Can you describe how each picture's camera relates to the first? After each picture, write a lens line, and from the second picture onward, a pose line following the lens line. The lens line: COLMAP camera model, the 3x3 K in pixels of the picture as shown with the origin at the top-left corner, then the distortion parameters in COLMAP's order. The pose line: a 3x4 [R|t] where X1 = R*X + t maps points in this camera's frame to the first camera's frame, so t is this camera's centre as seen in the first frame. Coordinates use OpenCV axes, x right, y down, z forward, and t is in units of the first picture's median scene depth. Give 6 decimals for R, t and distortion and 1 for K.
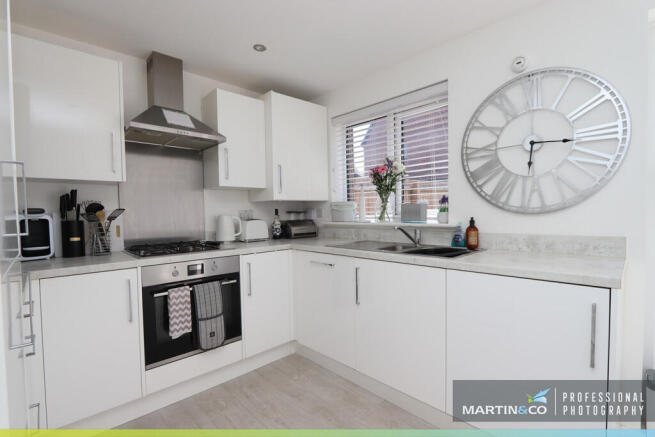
lens RADIAL K [[301.1, 0, 327.3], [0, 301.1, 222.1], [0, 0, 1]] dist [-0.019125, 0.000825]
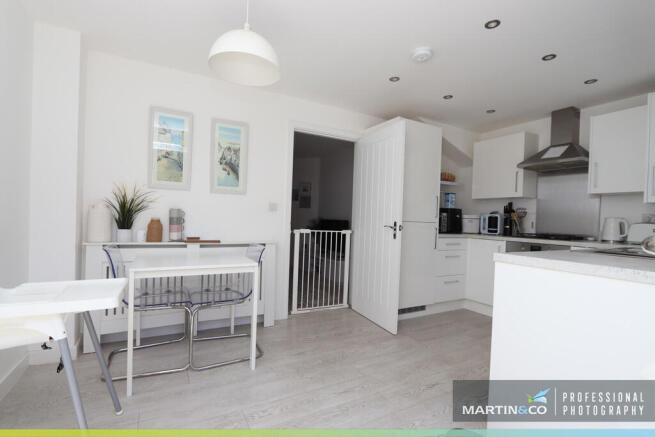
lens RADIAL K [[301.1, 0, 327.3], [0, 301.1, 222.1], [0, 0, 1]] dist [-0.019125, 0.000825]
pose [[-0.254664, 0.018890, -0.966845, 1.299242], [-0.063645, 0.997314, 0.036249, 0.026578], [0.964933, 0.070766, -0.252778, 0.306554]]
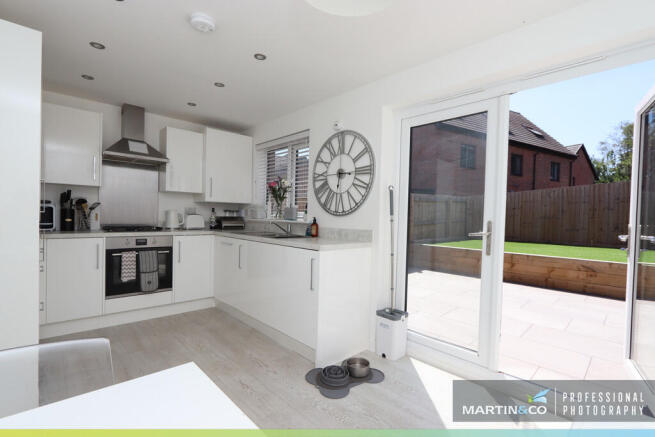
lens RADIAL K [[301.1, 0, 327.3], [0, 301.1, 222.1], [0, 0, 1]] dist [-0.019125, 0.000825]
pose [[0.999146, 0.041189, -0.003348, 0.535278], [-0.041237, 0.999029, -0.015505, 0.032014], [0.002706, 0.015630, 0.999874, -0.581282]]
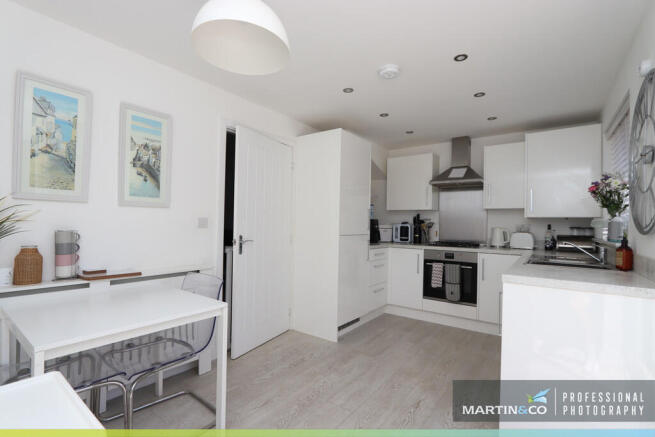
lens RADIAL K [[301.1, 0, 327.3], [0, 301.1, 222.1], [0, 0, 1]] dist [-0.019125, 0.000825]
pose [[0.169668, 0.010091, -0.985450, 1.185069], [-0.055571, 0.998455, 0.000657, -0.008859], [0.983933, 0.054651, 0.169967, -0.061966]]
